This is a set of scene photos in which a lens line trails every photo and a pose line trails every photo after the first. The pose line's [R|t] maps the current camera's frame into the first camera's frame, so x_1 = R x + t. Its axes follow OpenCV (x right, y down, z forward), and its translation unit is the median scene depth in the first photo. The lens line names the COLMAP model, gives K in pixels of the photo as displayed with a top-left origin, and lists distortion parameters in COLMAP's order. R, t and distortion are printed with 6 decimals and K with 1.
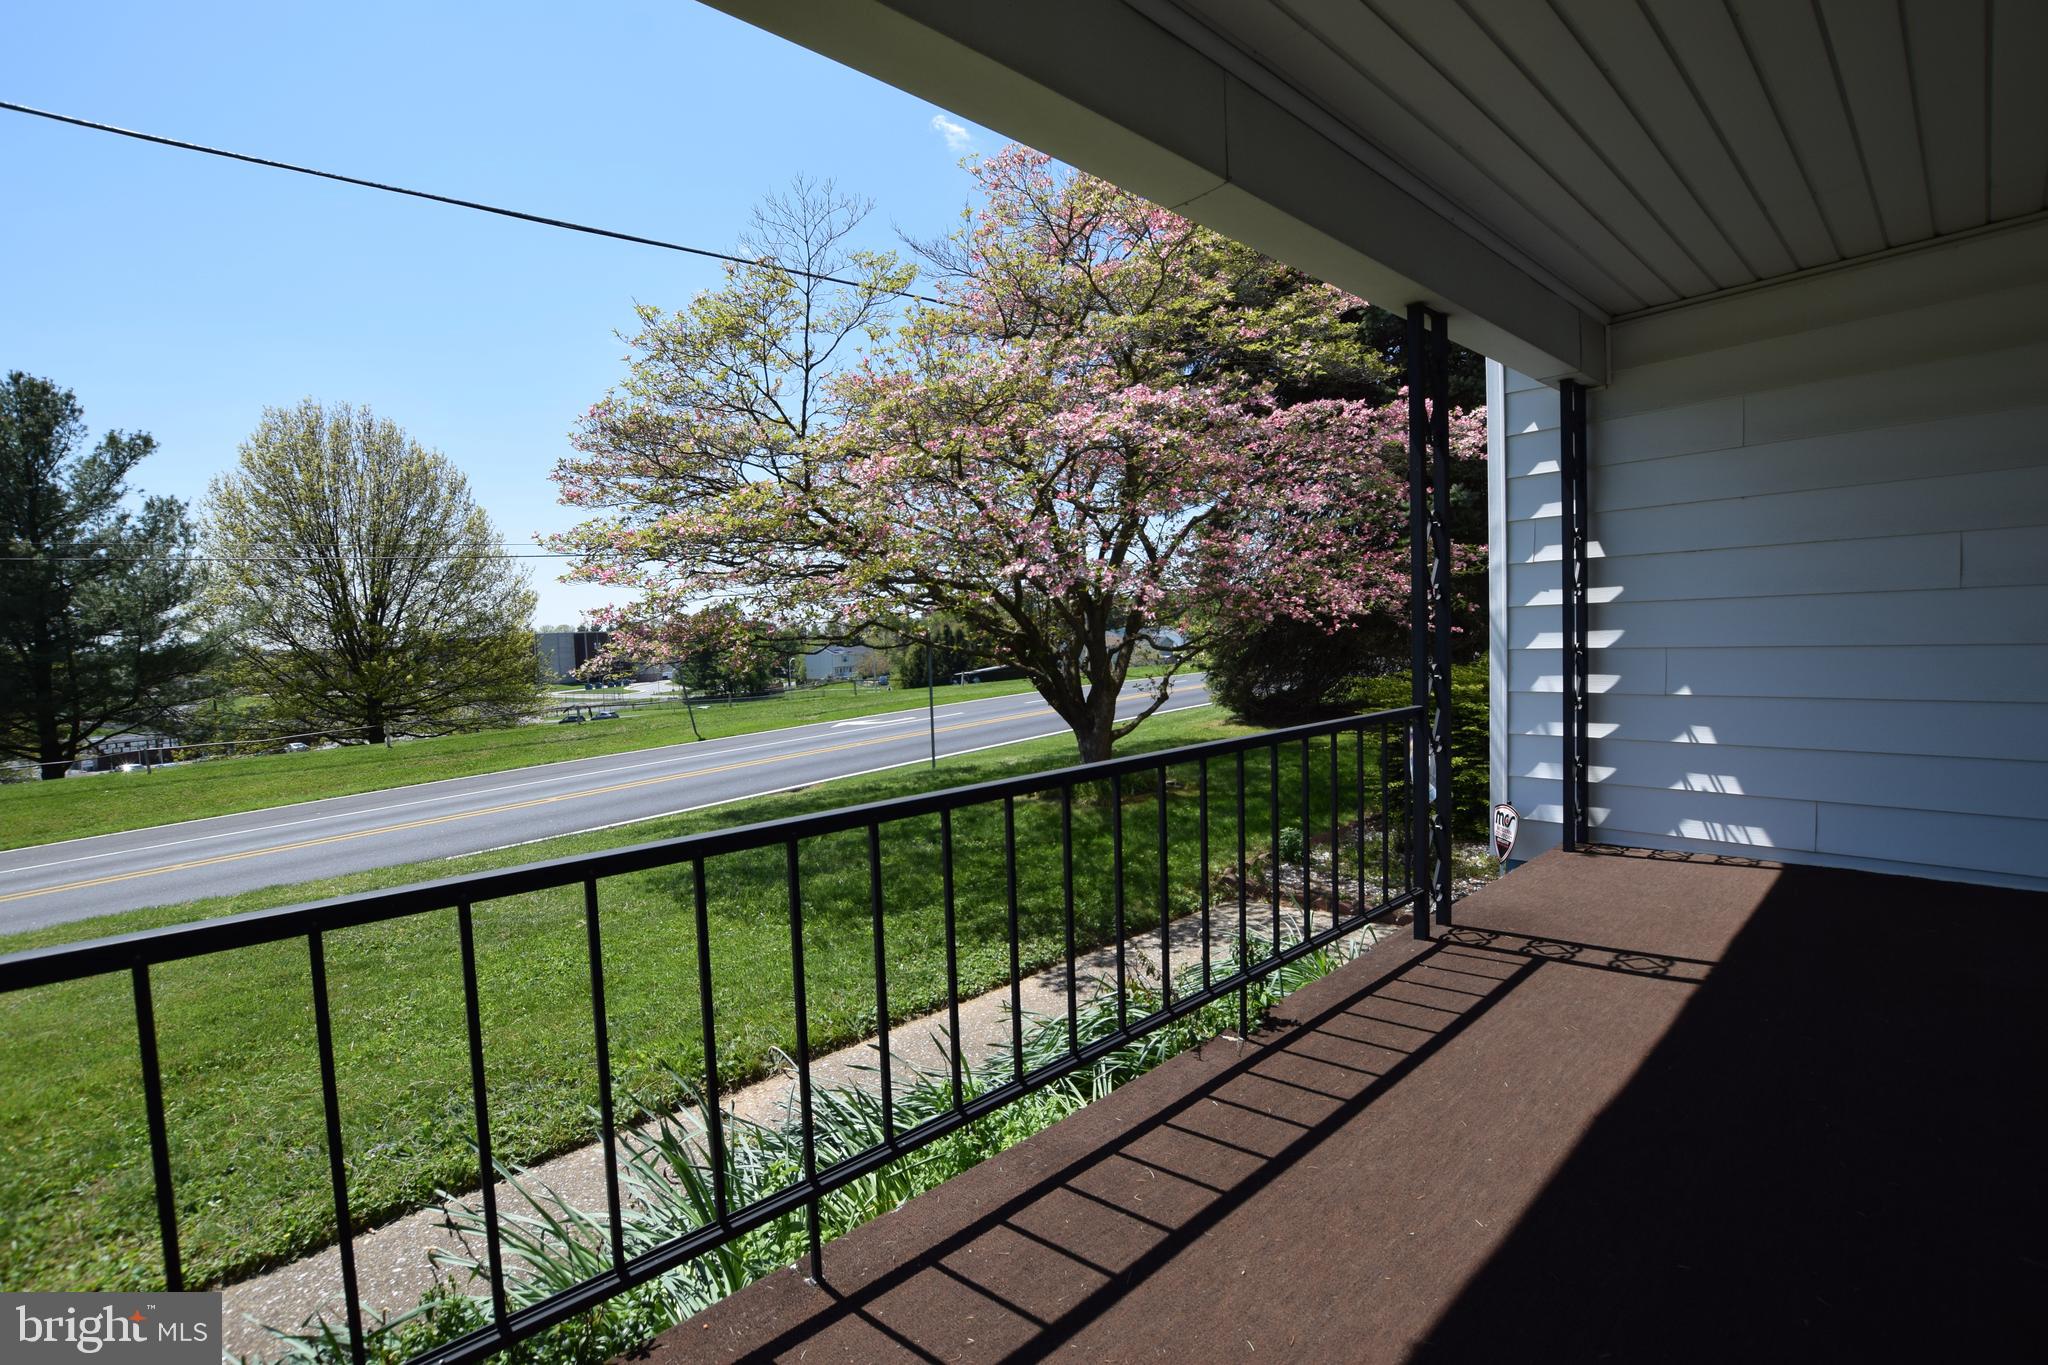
lens RADIAL K [[903.4, 0, 1028.1], [0, 903.4, 679.7], [0, 0, 1]] dist [-0.026442, 0.004442]
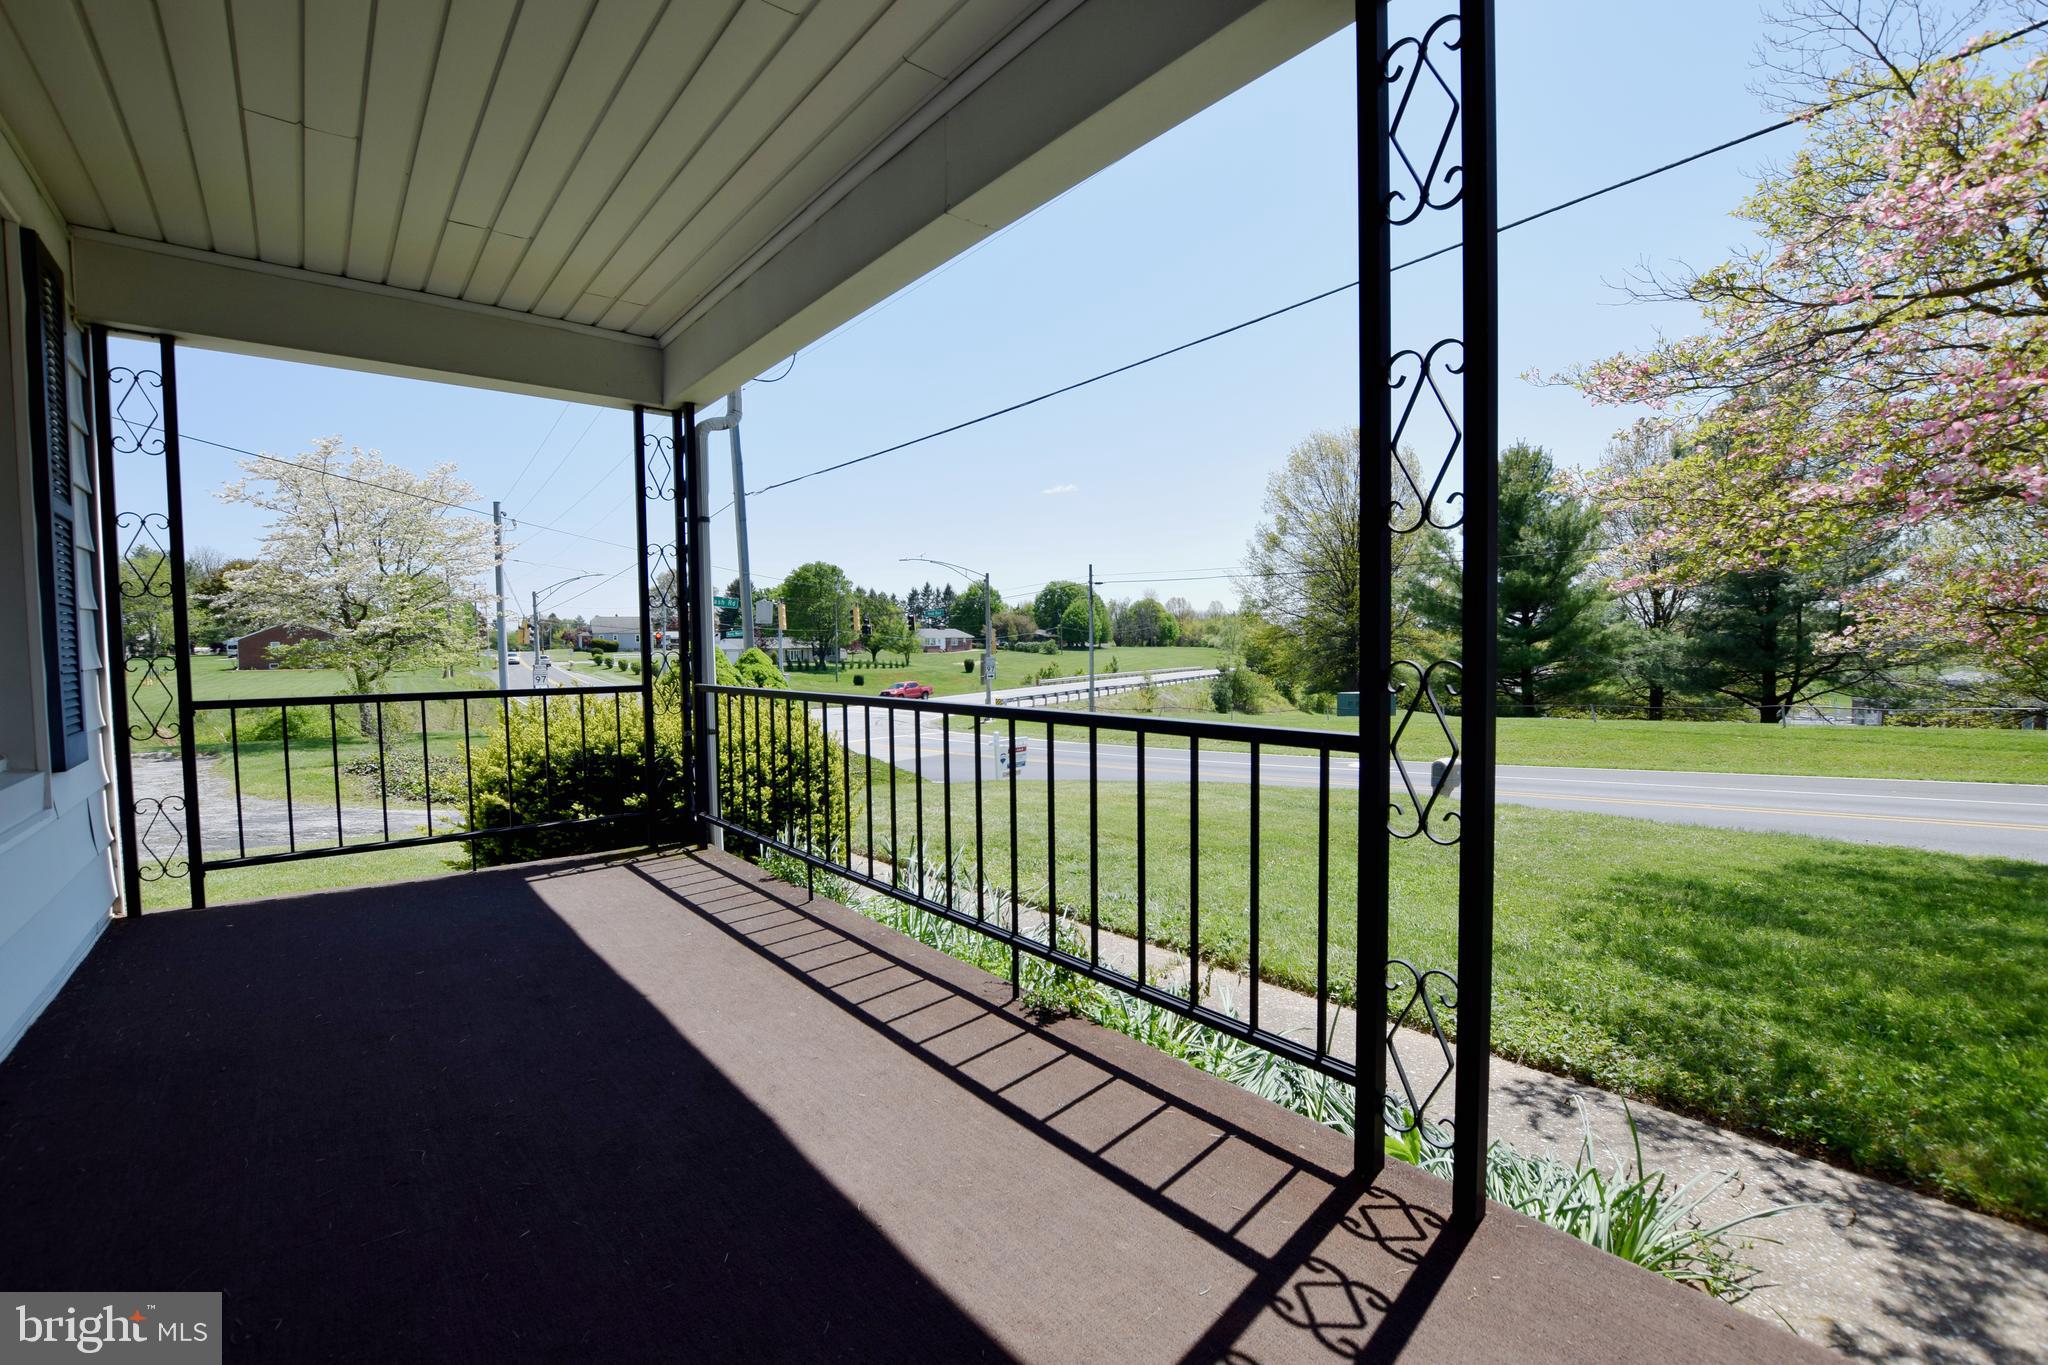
lens RADIAL K [[903.4, 0, 1024.4], [0, 903.4, 694.4], [0, 0, 1]] dist [-0.026442, 0.004442]
pose [[-0.064595, 0.088518, -0.993978, 1.103685], [-0.032443, 0.995345, 0.090748, -0.037736], [0.997384, 0.038110, -0.061422, 0.946825]]
